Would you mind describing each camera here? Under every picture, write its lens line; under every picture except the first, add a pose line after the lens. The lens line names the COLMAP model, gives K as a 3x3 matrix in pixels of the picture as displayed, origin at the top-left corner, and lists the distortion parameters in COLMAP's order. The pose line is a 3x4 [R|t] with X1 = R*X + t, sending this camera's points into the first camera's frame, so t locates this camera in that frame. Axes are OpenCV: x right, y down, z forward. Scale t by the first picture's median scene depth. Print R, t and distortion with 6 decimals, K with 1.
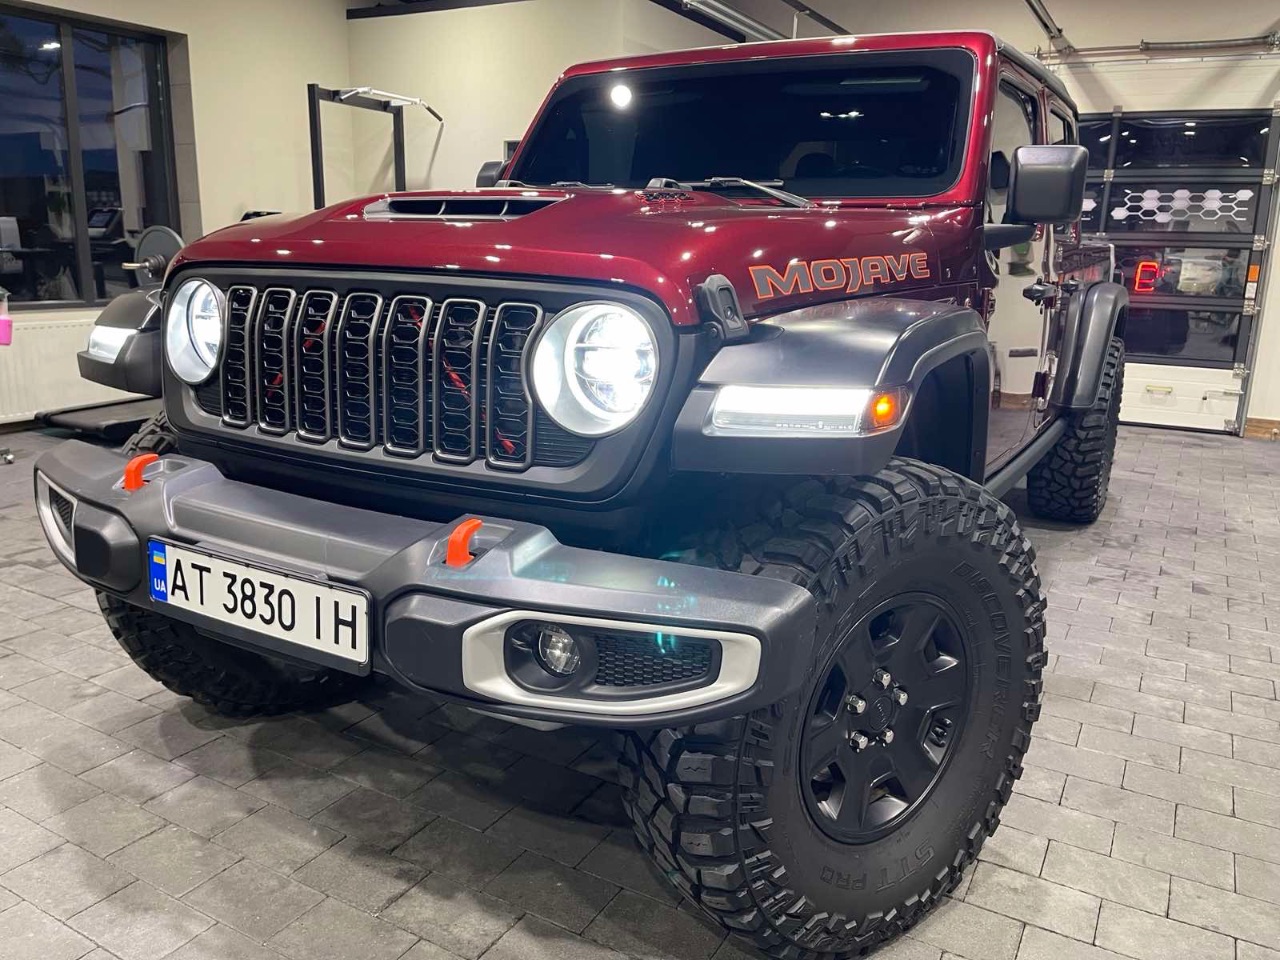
lens RADIAL K [[978.1, 0, 638.6], [0, 978.1, 474.3], [0, 0, 1]] dist [0.074105, -0.098357]
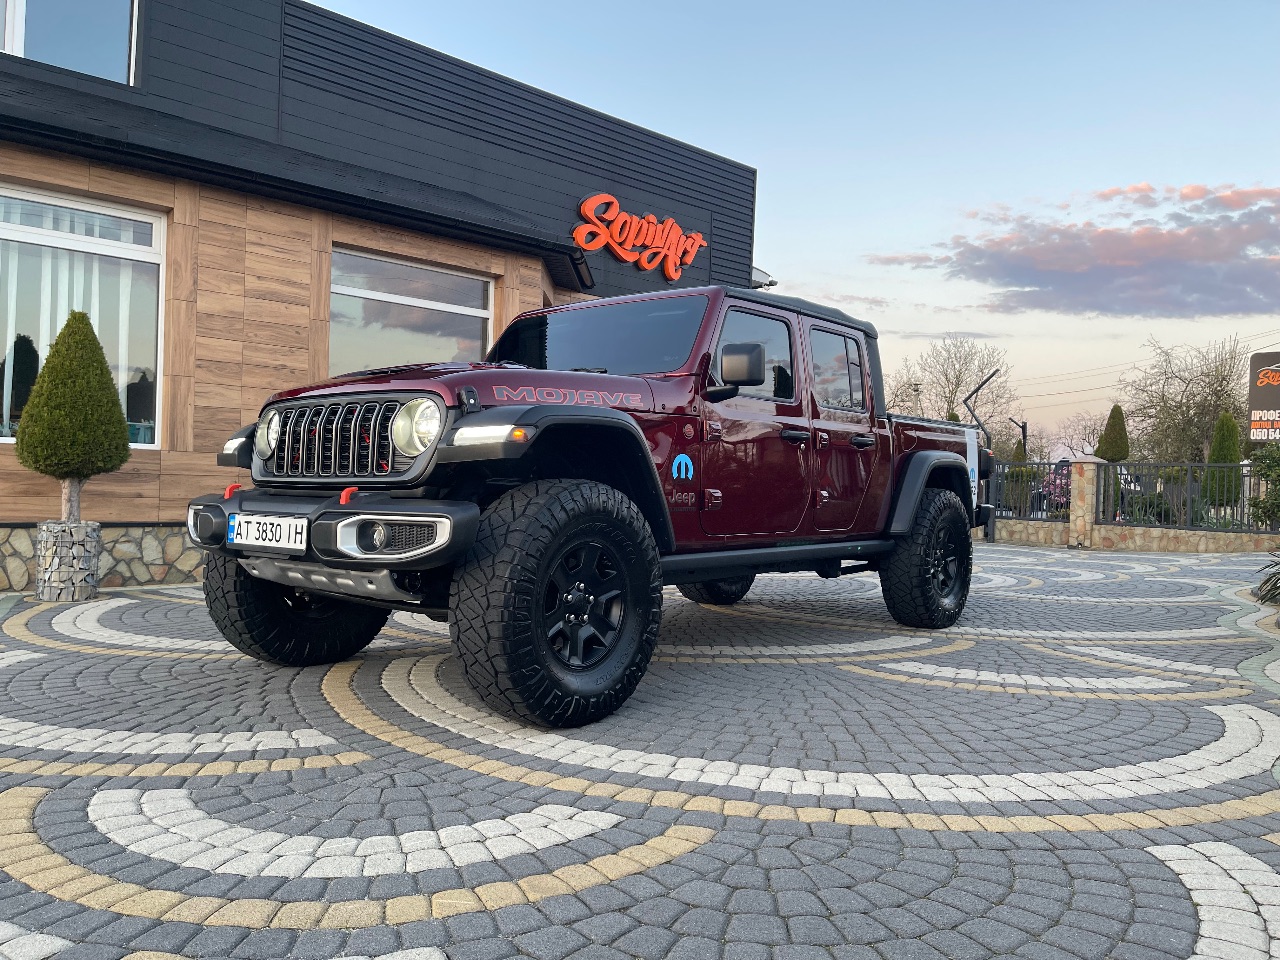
lens RADIAL K [[978.1, 0, 636.8], [0, 978.1, 478.1], [0, 0, 1]] dist [0.074105, -0.098357]
pose [[0.988258, -0.009604, -0.152489, 0.659105], [-0.026854, 0.971568, -0.235232, 0.430869], [0.150413, 0.236565, 0.959903, -0.885842]]
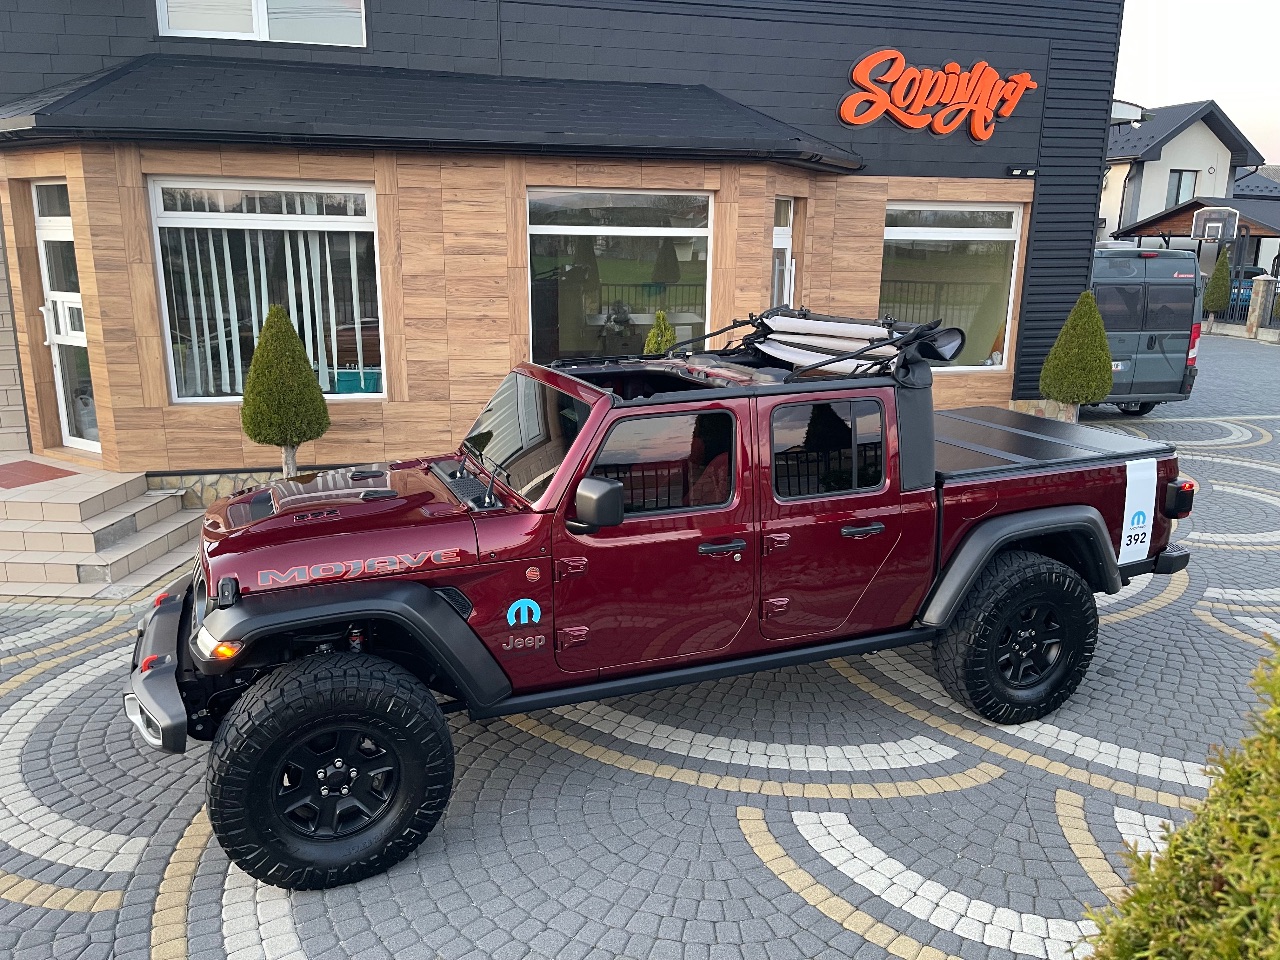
lens RADIAL K [[978.1, 0, 627.3], [0, 978.1, 483.1], [0, 0, 1]] dist [0.074105, -0.098357]
pose [[0.793081, 0.117845, -0.597608, 1.866343], [-0.118577, 0.992206, 0.038294, -0.521487], [0.597463, 0.040492, 0.800874, -0.323324]]
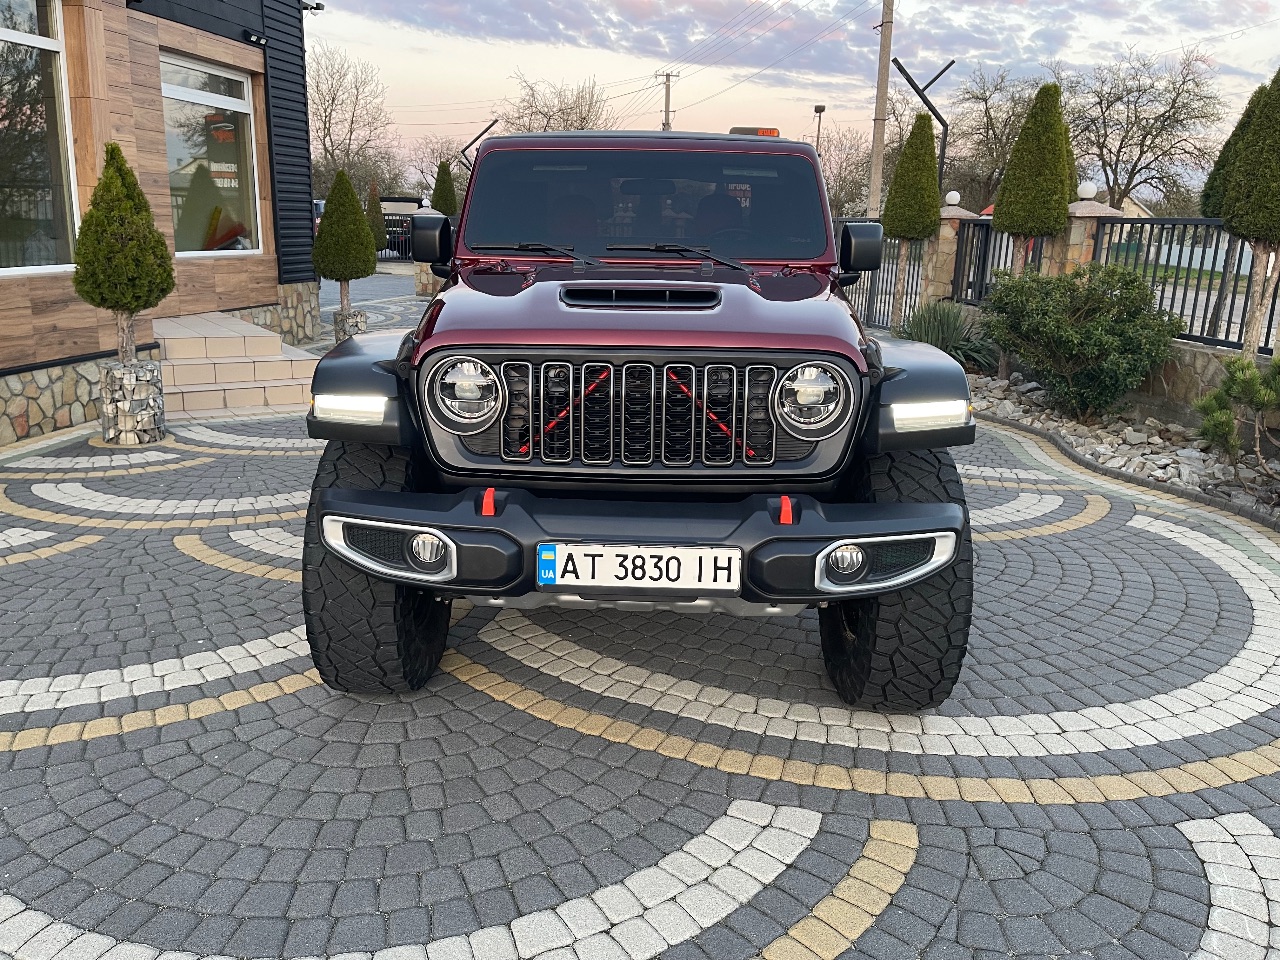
lens RADIAL K [[978.1, 0, 636.1], [0, 978.1, 477.9], [0, 0, 1]] dist [0.074105, -0.098357]
pose [[0.877652, -0.132347, 0.460664, -0.924999], [0.112203, 0.991147, 0.070985, -0.107383], [-0.465981, -0.010613, 0.884731, -0.319167]]
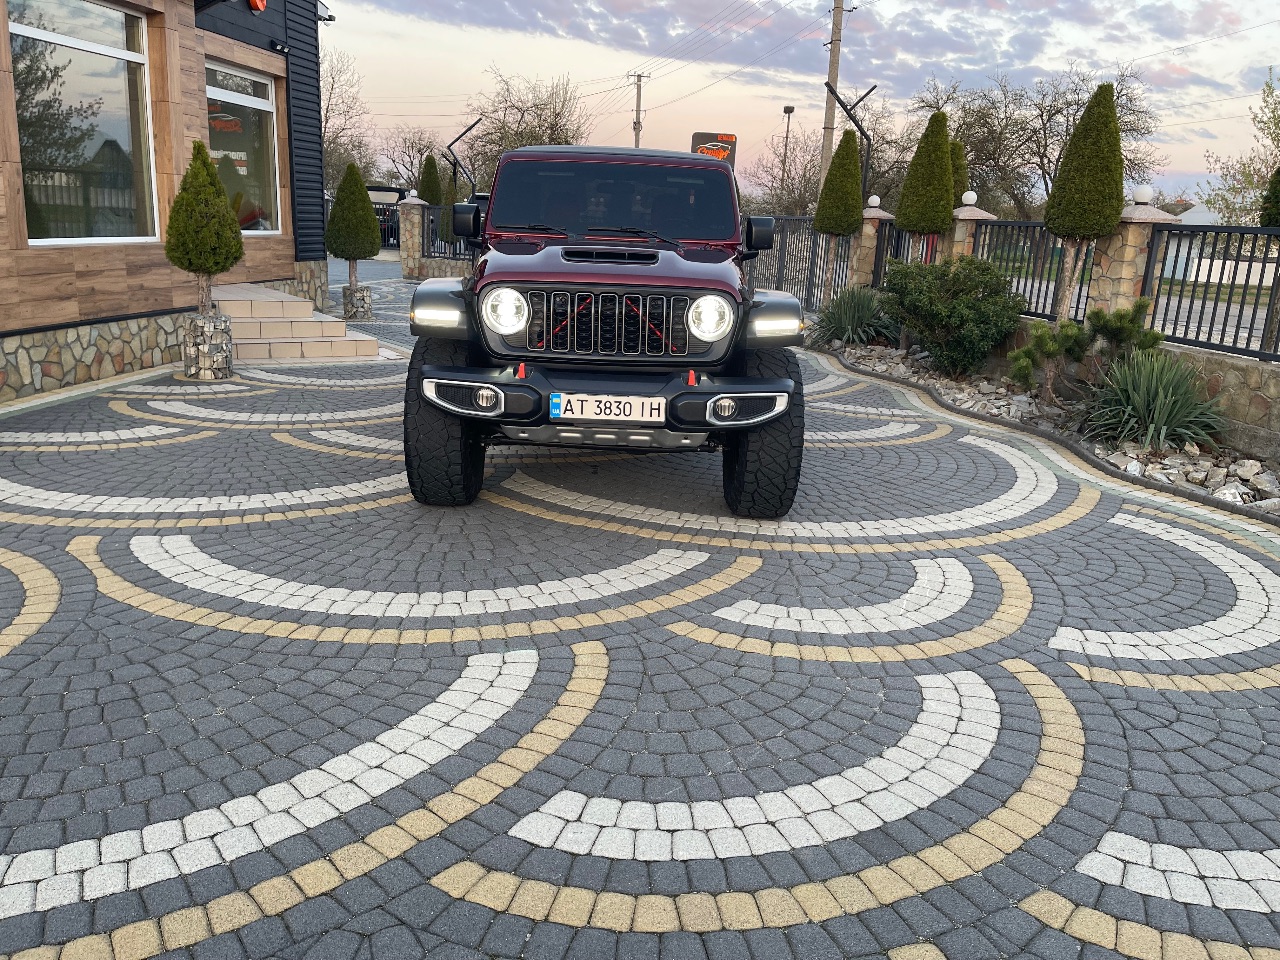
lens RADIAL K [[978.1, 0, 653.6], [0, 978.1, 488.0], [0, 0, 1]] dist [0.074105, -0.098357]
pose [[0.855069, -0.129609, 0.502054, -1.428295], [0.097516, 0.991175, 0.089795, 0.096105], [-0.509262, -0.027823, 0.860162, -1.214532]]
